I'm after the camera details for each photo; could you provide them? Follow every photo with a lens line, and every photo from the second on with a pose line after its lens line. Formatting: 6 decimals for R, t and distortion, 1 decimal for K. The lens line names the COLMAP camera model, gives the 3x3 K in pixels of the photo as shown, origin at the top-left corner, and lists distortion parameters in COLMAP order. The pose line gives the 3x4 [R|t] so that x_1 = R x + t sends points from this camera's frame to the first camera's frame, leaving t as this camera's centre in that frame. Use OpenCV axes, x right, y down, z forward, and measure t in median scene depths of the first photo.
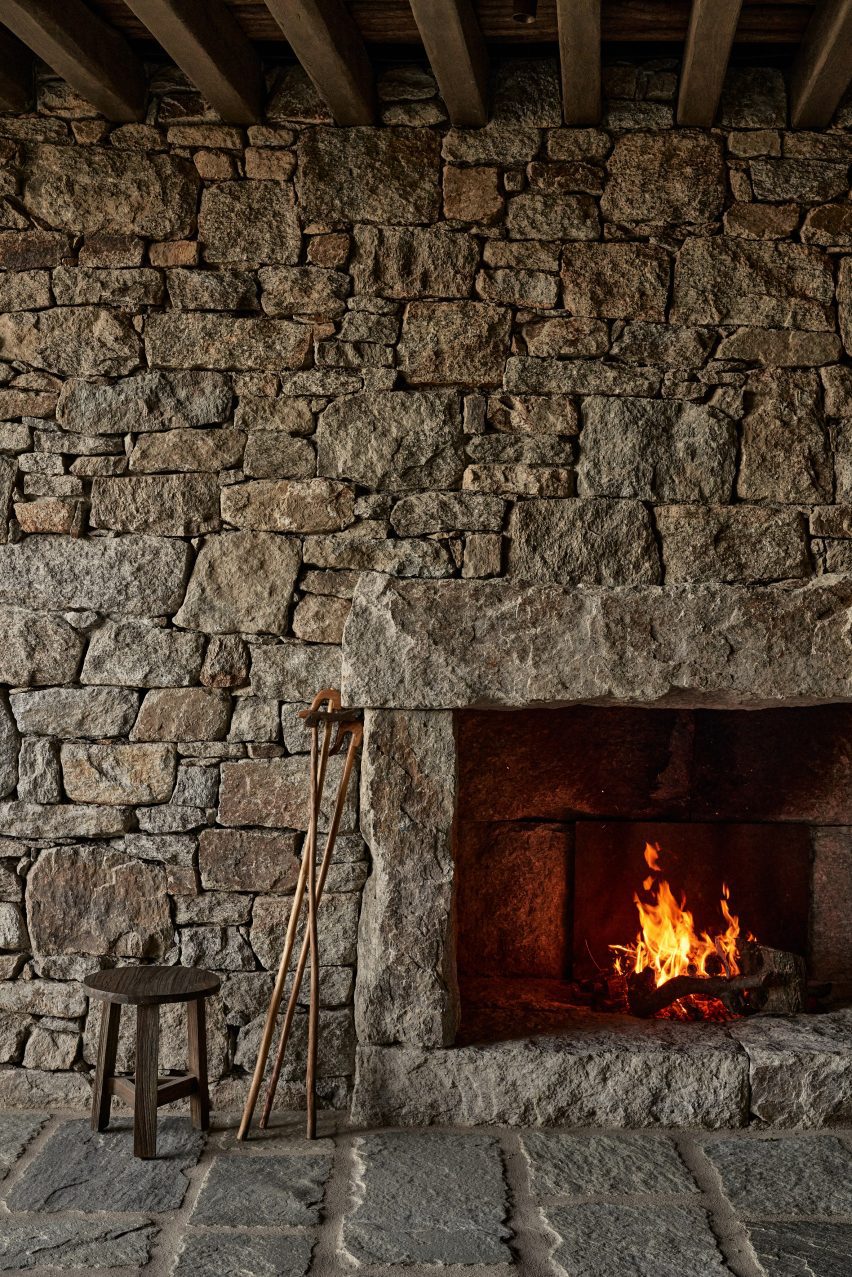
lens RADIAL K [[1640.6, 0, 426.0], [0, 1640.6, 638.5], [0, 0, 1]] dist [-0.009343, 0.012196]
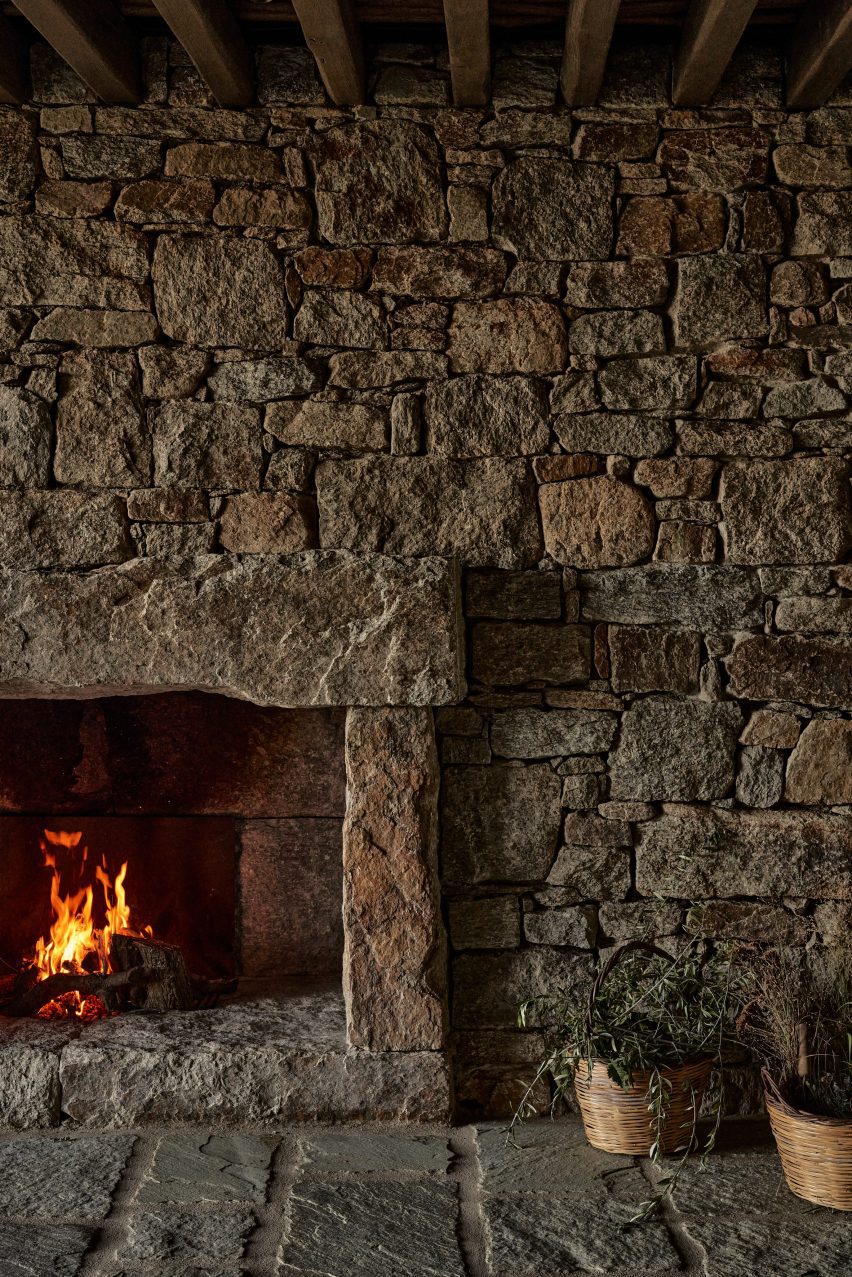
lens RADIAL K [[1640.6, 0, 426.0], [0, 1640.6, 638.5], [0, 0, 1]] dist [-0.009343, 0.012196]
pose [[0.999917, -0.012556, 0.002770, 0.408755], [0.012566, 0.999914, -0.003780, 0.013807], [-0.002722, 0.003814, 0.999989, 0.023078]]
